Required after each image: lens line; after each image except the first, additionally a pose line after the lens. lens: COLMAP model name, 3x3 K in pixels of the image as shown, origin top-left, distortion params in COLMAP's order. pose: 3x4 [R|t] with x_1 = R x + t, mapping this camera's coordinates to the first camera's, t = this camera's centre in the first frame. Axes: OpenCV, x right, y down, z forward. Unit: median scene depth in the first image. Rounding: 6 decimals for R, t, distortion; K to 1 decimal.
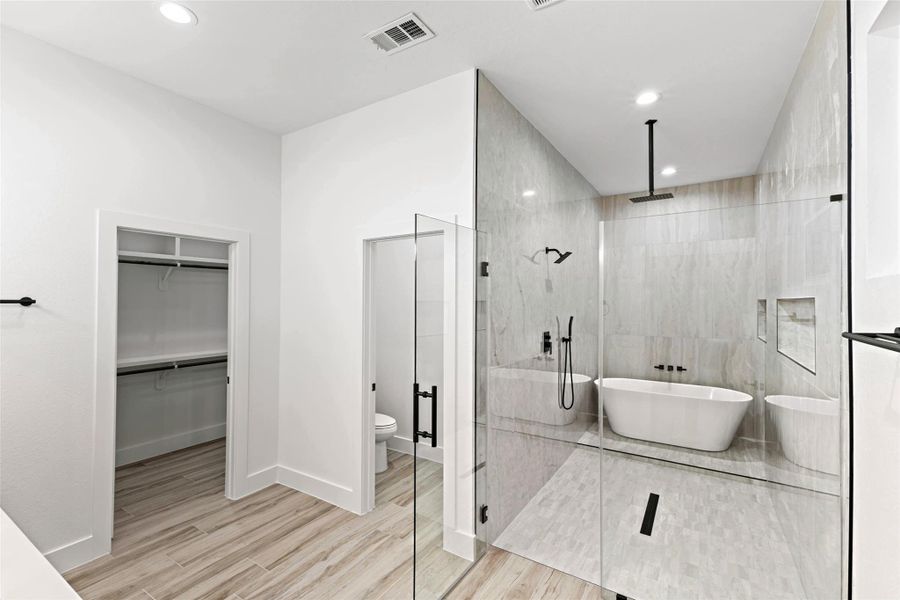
lens RADIAL K [[393.2, 0, 451.5], [0, 393.2, 297.0], [0, 0, 1]] dist [0.011308, -0.001252]
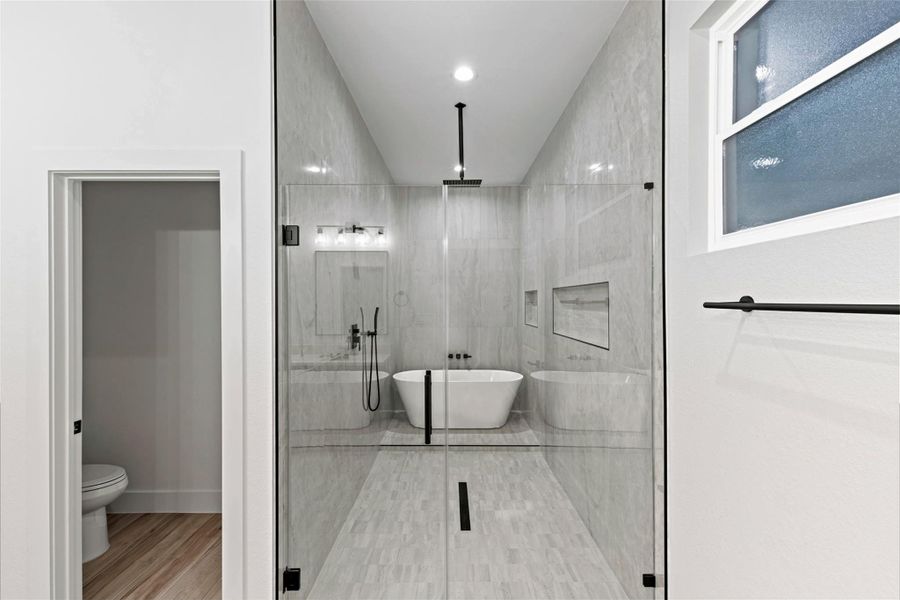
lens RADIAL K [[393.2, 0, 453.4], [0, 393.2, 302.2], [0, 0, 1]] dist [0.011308, -0.001252]
pose [[0.846863, -0.006096, 0.531777, -0.031012], [-0.003319, 0.999854, 0.016746, 0.026320], [-0.531801, -0.015946, 0.846719, 0.173224]]
